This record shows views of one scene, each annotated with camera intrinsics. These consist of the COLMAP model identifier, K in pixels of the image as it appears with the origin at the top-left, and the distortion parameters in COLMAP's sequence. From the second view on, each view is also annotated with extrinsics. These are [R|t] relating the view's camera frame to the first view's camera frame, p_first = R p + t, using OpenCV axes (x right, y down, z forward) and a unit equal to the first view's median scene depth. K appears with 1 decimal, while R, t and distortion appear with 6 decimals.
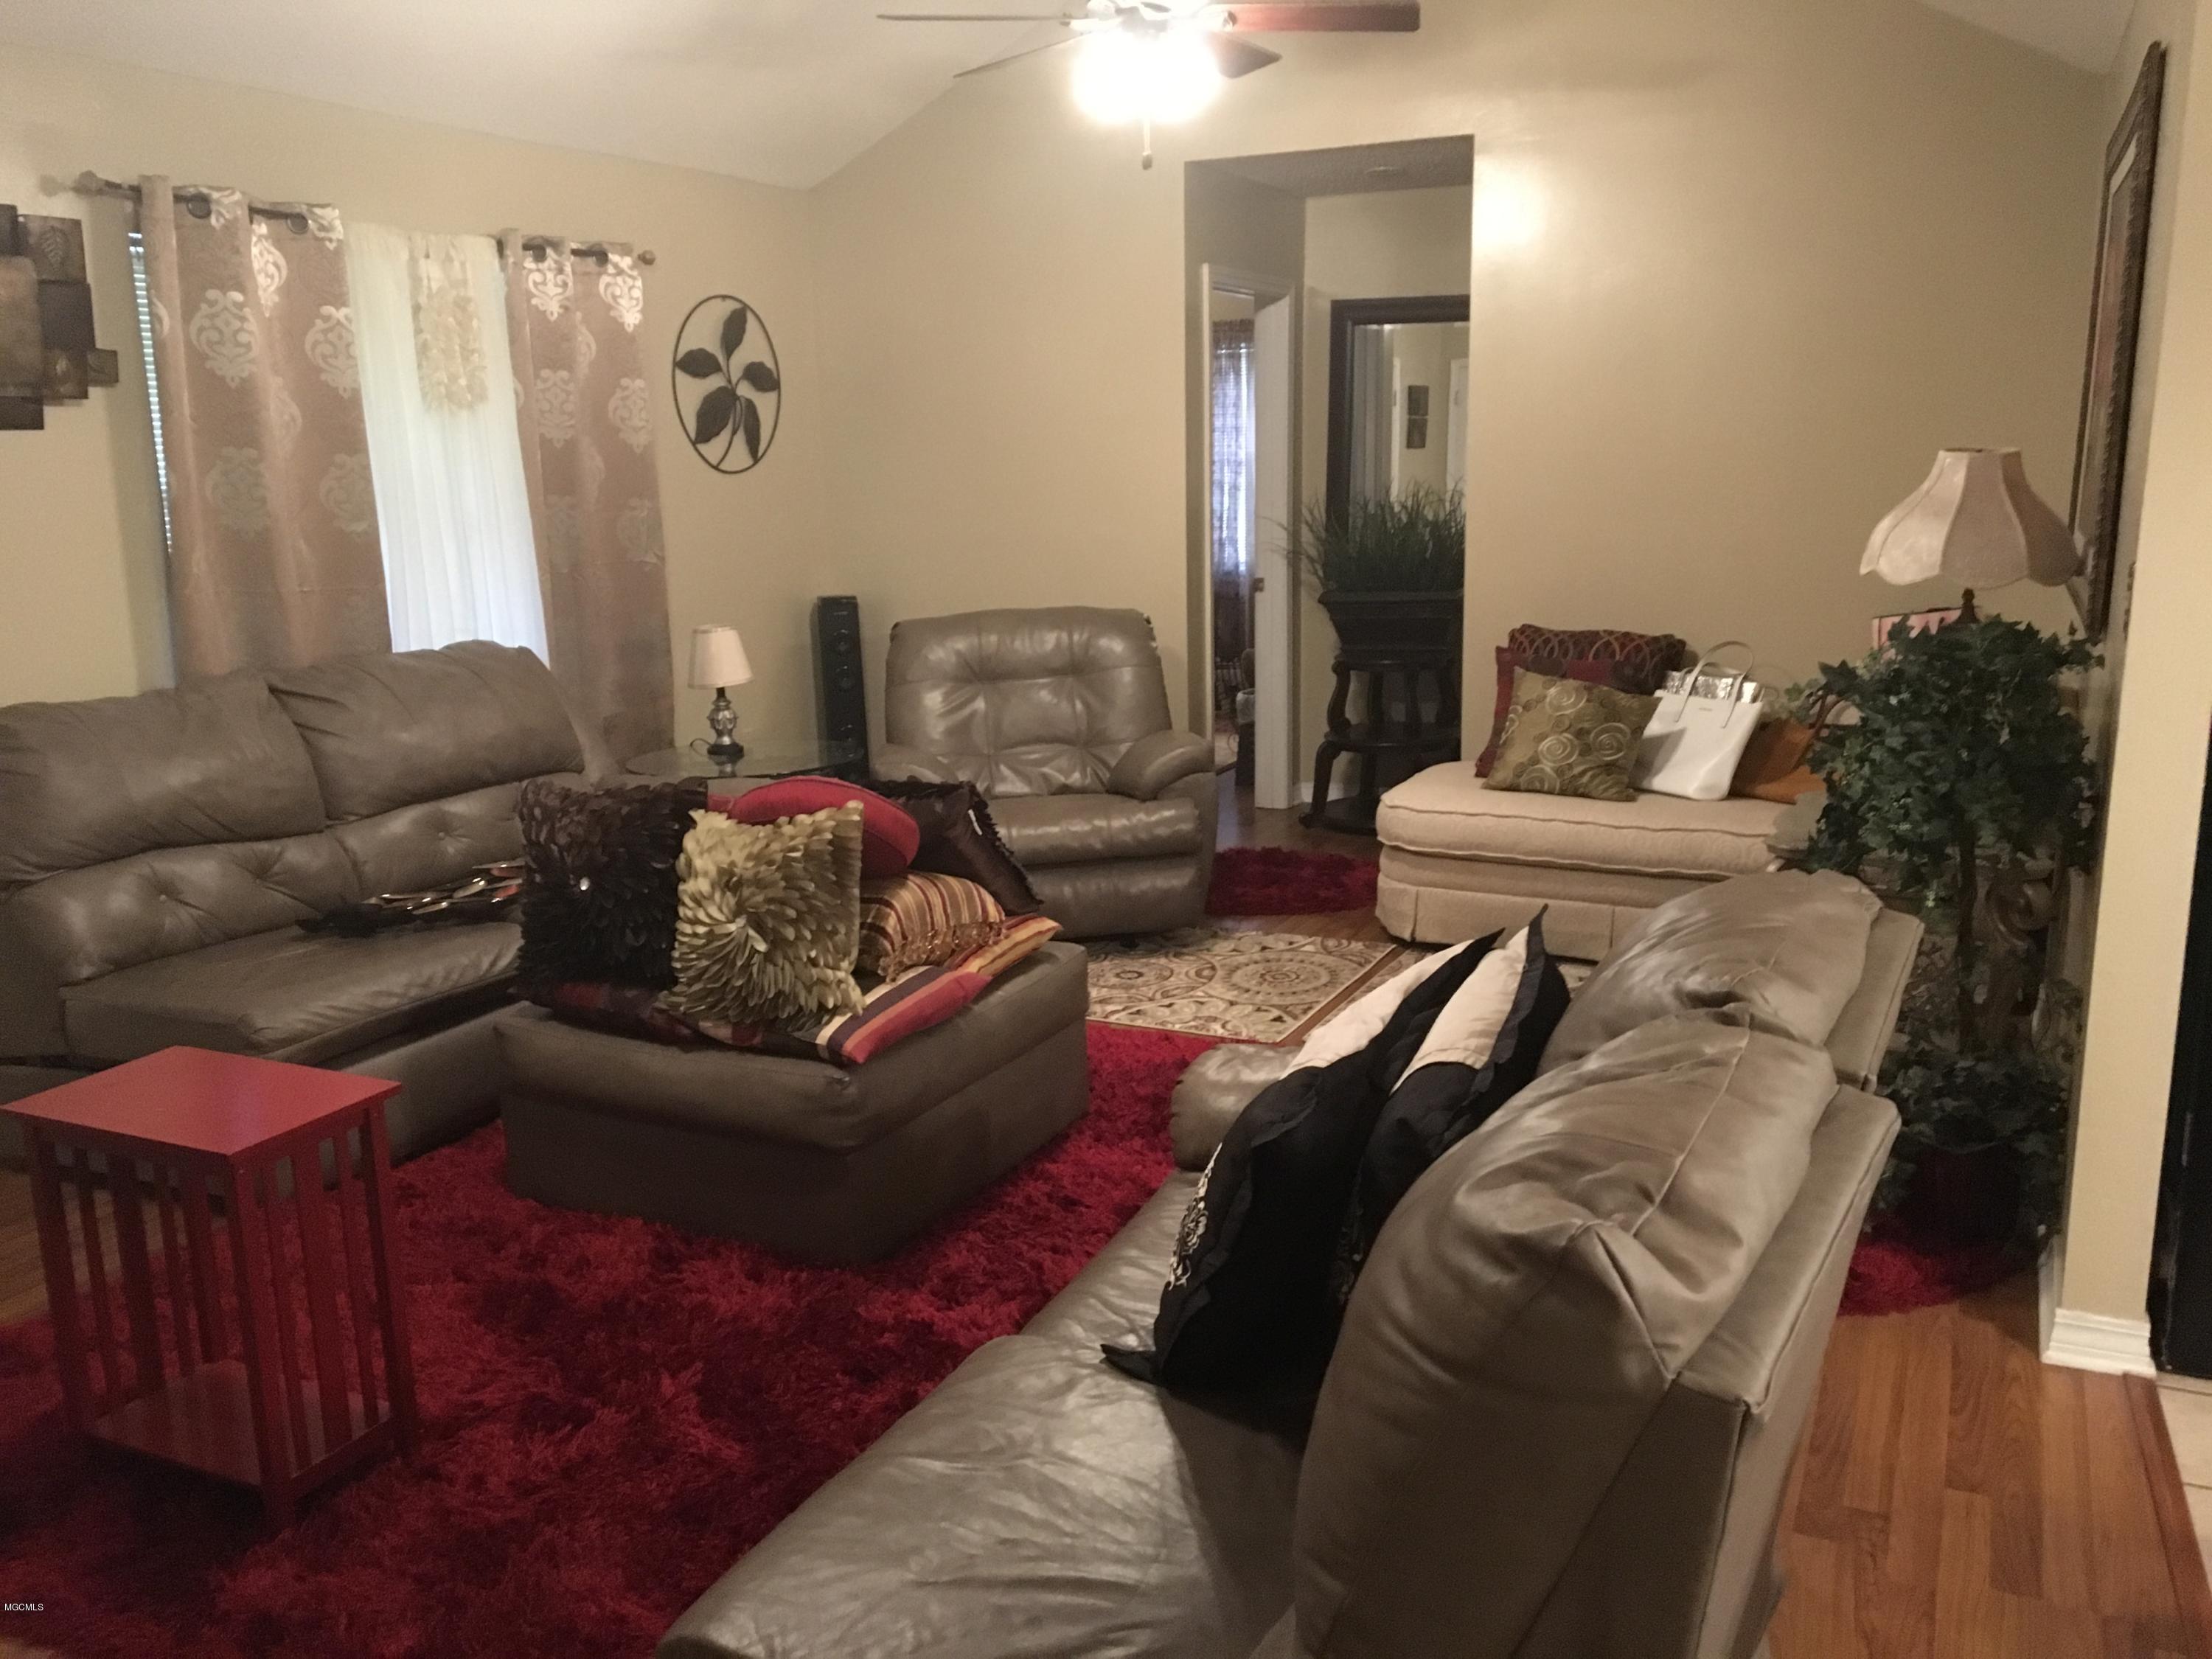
lens RADIAL K [[1864.0, 0, 1107.0], [0, 1864.0, 833.2], [0, 0, 1]] dist [0.013524, 0.001807]
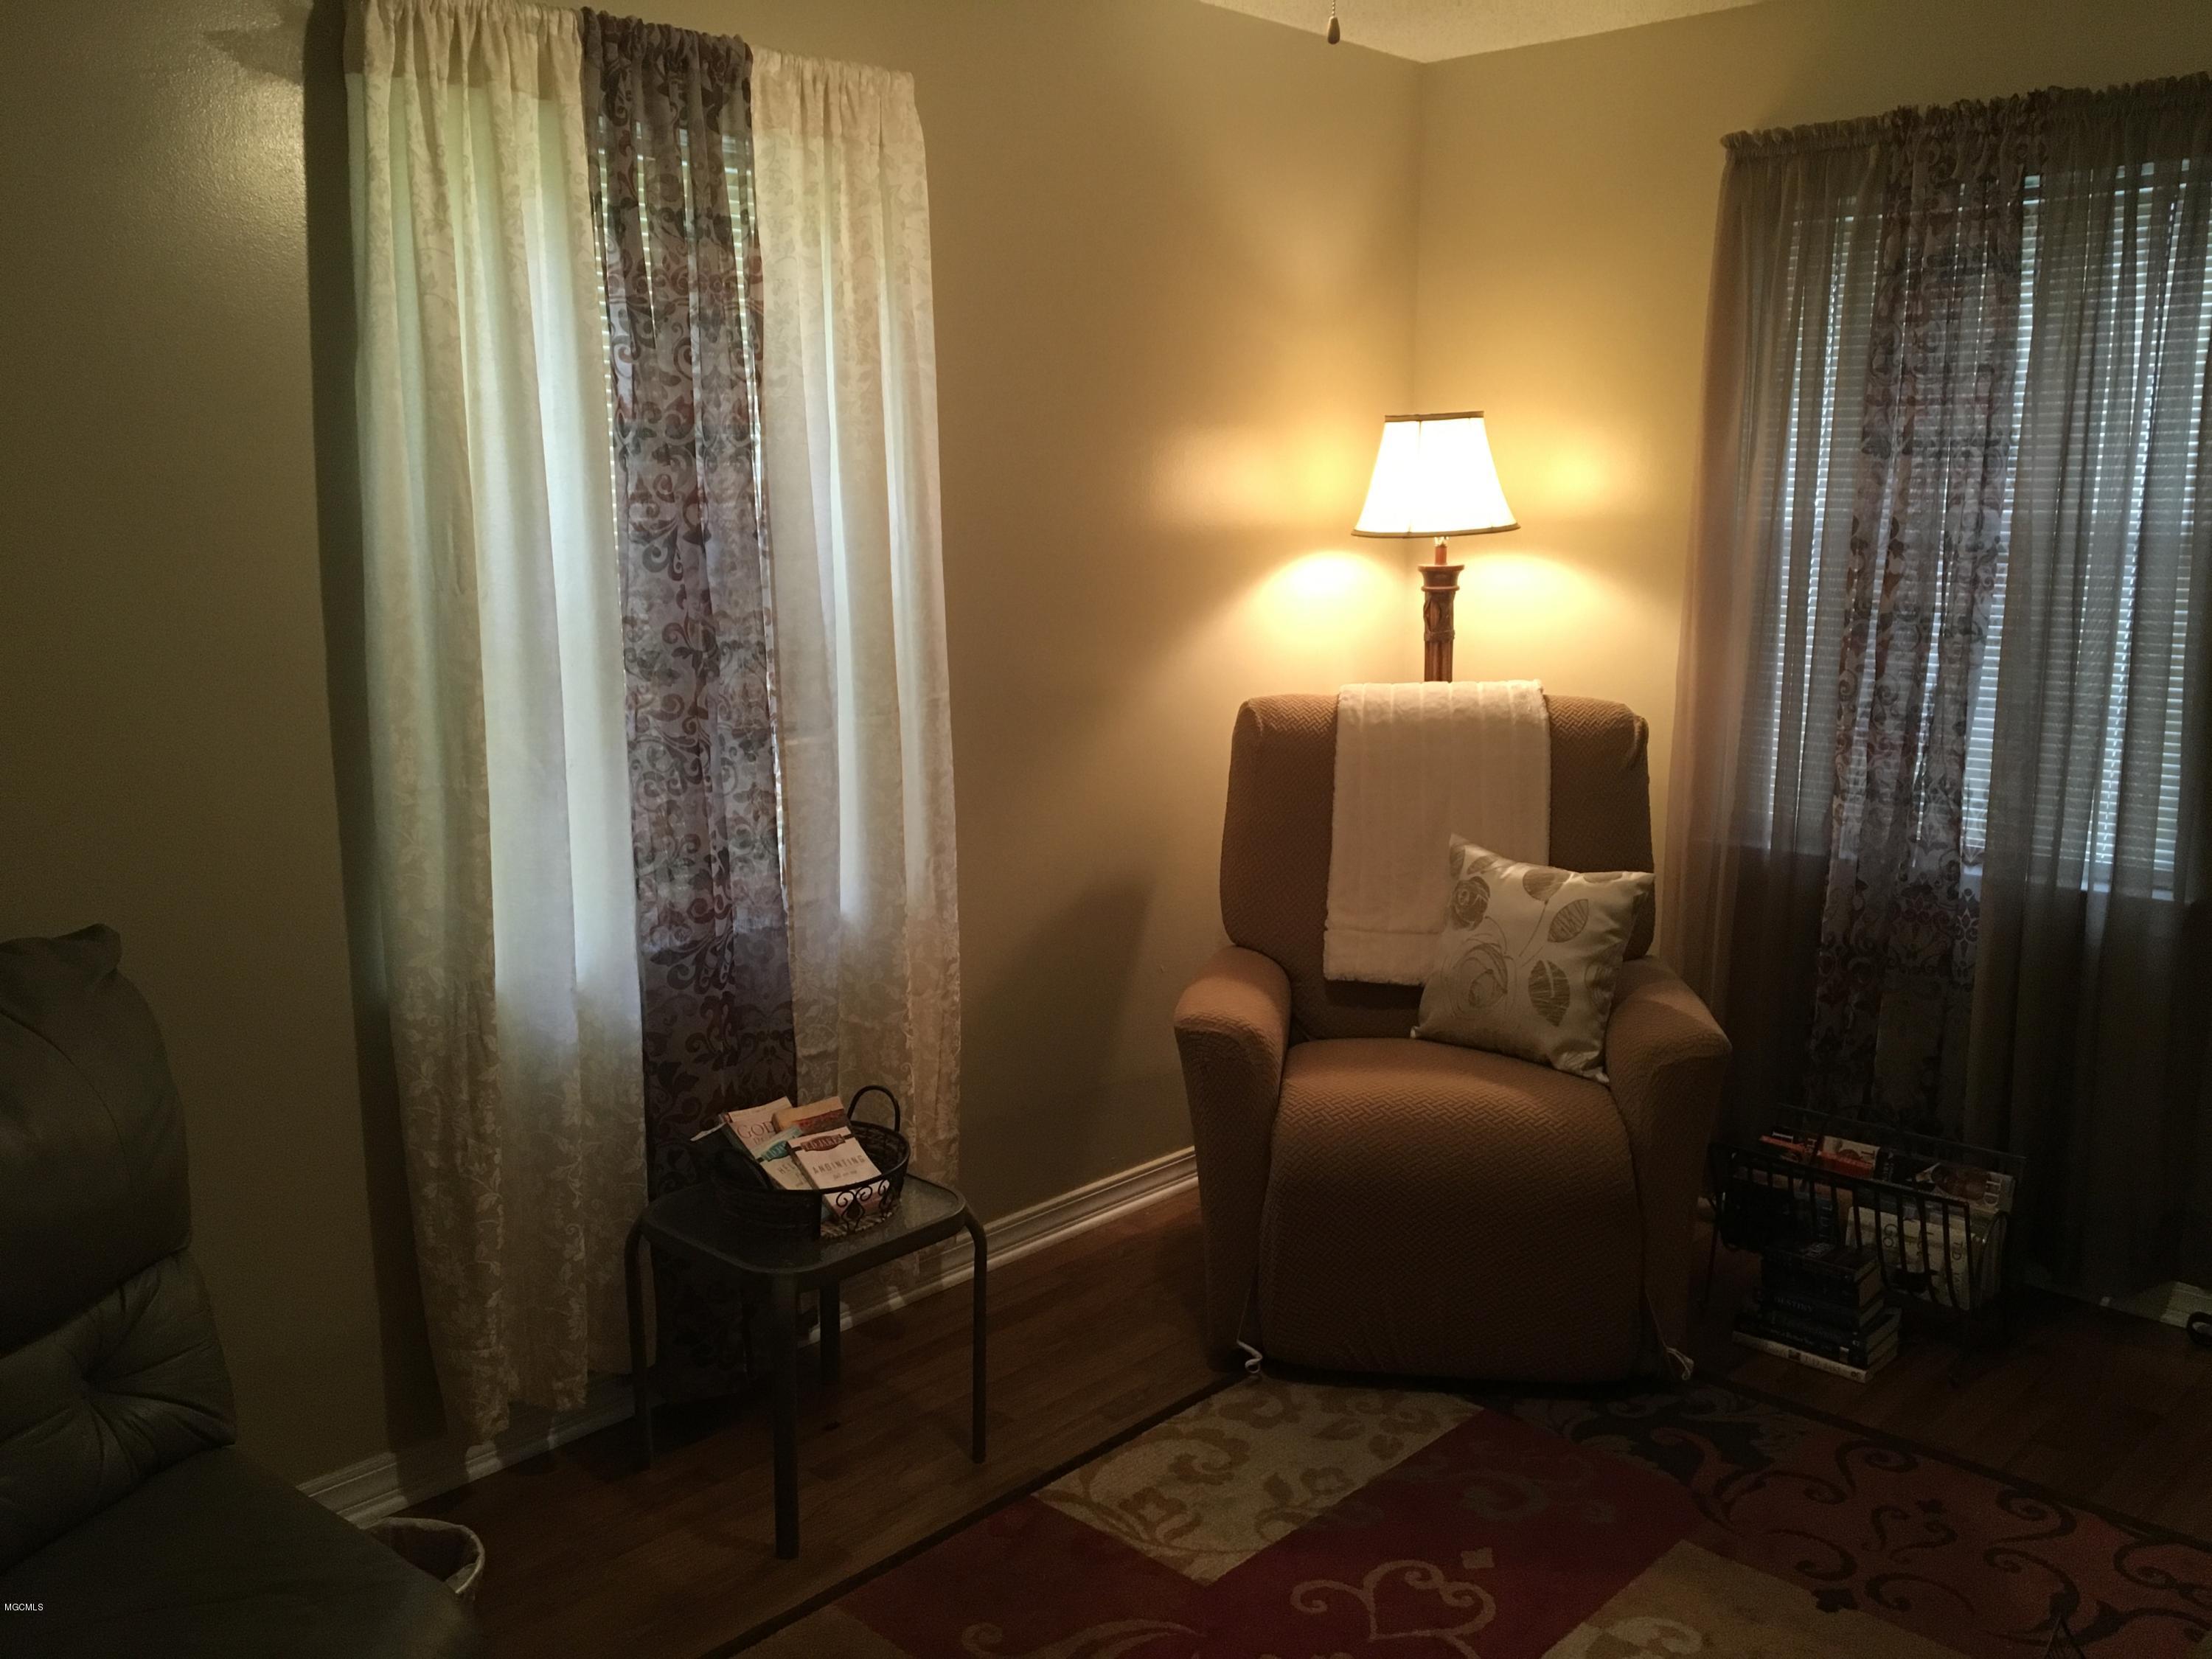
lens RADIAL K [[1864.0, 0, 1104.9], [0, 1864.0, 827.5], [0, 0, 1]] dist [0.013524, 0.001807]
pose [[0.934860, 0.076628, -0.346648, 0.044393], [-0.079883, 0.996792, 0.004911, -0.141458], [0.345912, 0.023100, 0.937983, 0.650575]]
